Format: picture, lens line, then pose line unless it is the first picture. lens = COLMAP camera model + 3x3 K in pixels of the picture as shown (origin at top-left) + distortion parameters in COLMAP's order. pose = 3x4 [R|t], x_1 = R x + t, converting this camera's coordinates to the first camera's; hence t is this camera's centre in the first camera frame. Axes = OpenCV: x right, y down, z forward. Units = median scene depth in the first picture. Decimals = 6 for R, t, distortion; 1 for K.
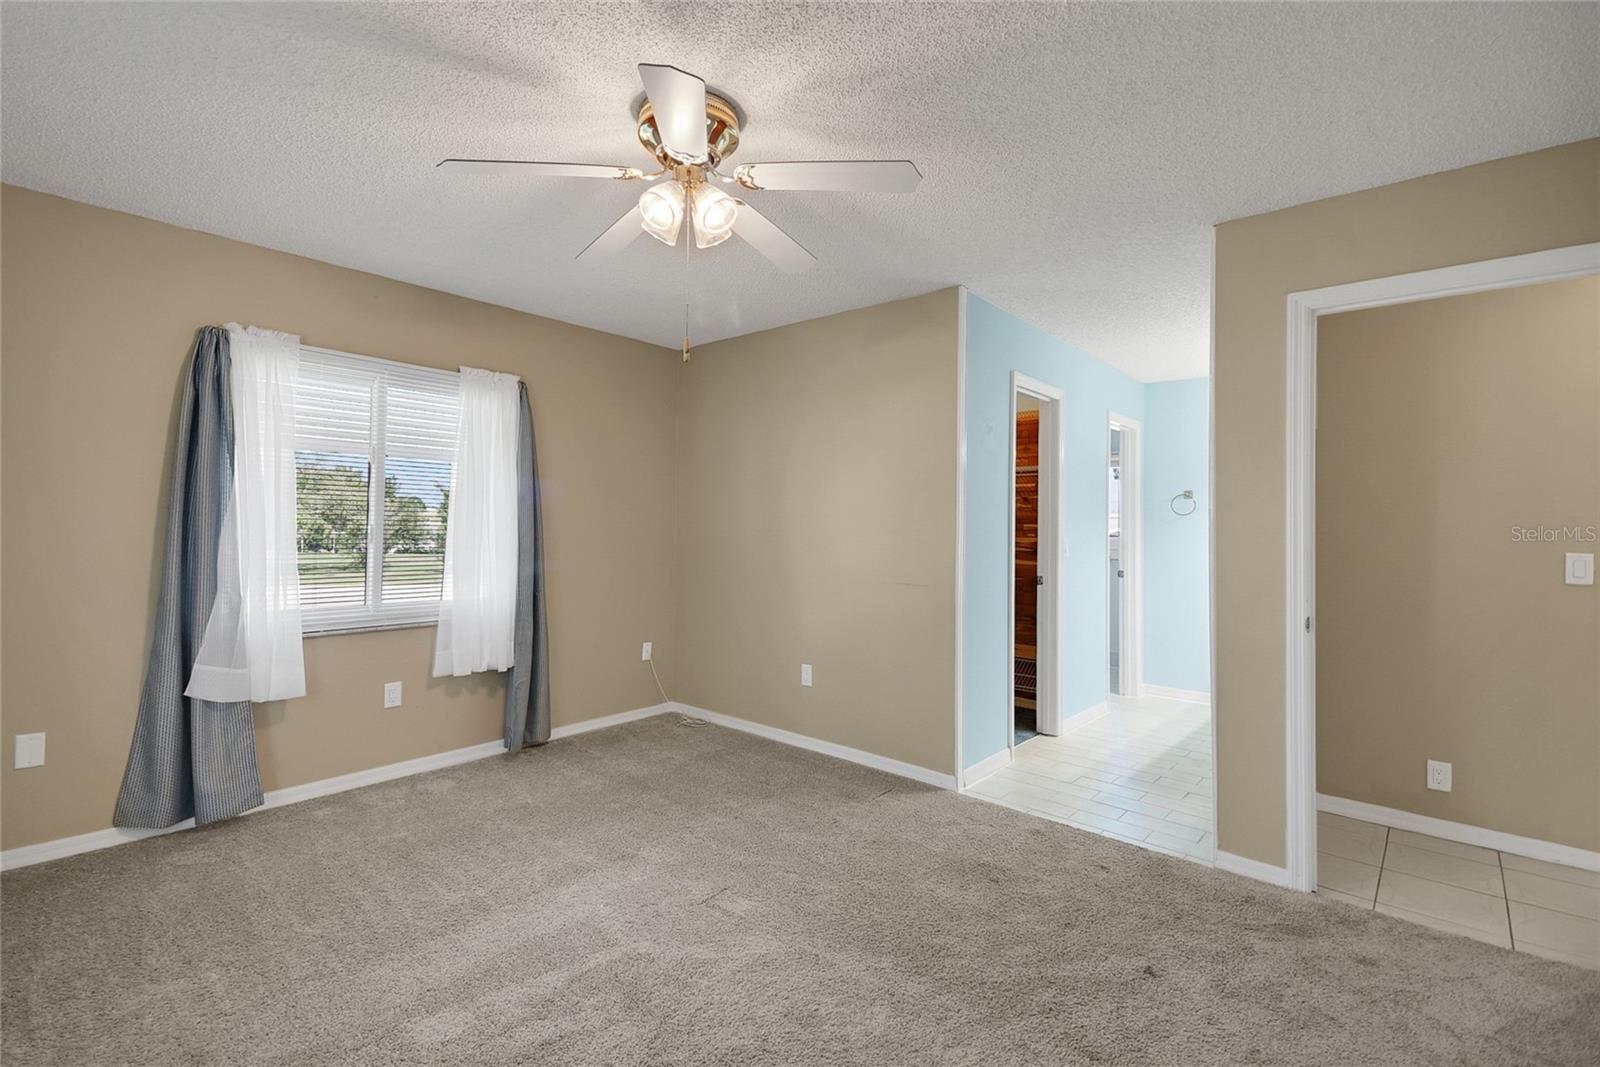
lens RADIAL K [[725.3, 0, 787.3], [0, 725.3, 521.9], [0, 0, 1]] dist [0.043217, -0.000323]
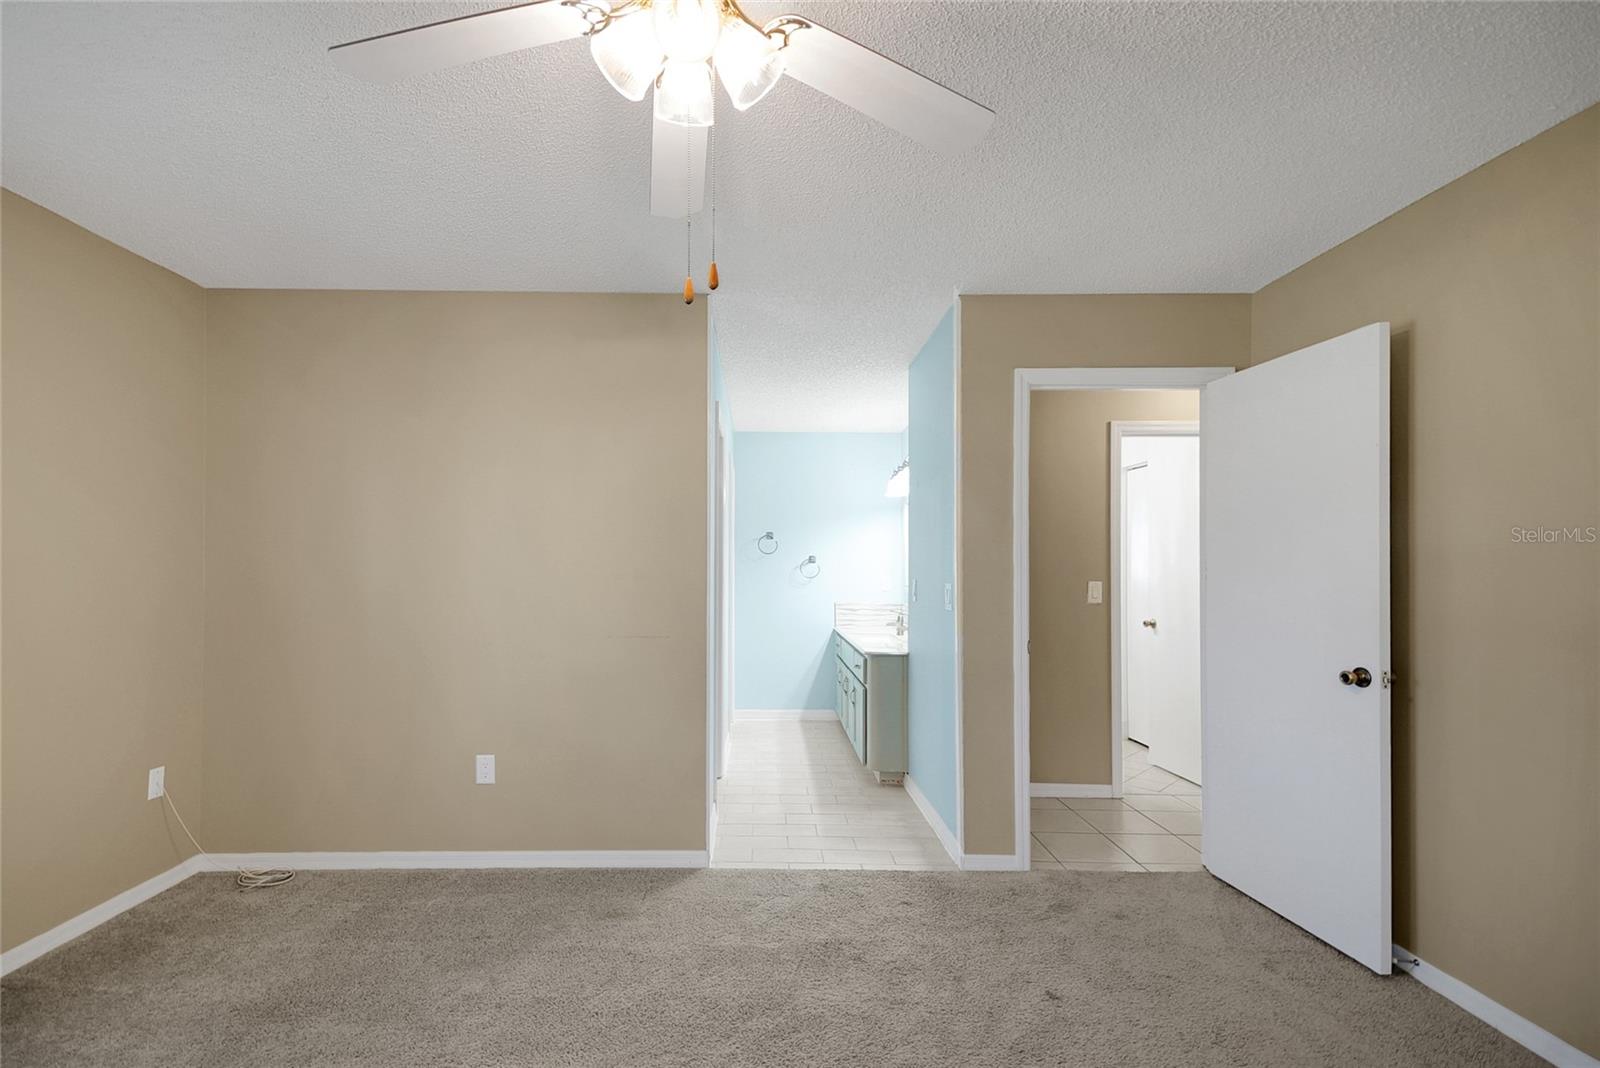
lens RADIAL K [[720.9, 0, 797.1], [0, 720.9, 562.0], [0, 0, 1]] dist [0.079205, -0.035196]
pose [[0.759384, -0.007337, 0.650601, -0.191543], [0.005092, 0.999973, 0.005334, -0.003594], [-0.650623, -0.000738, 0.759401, 0.190417]]
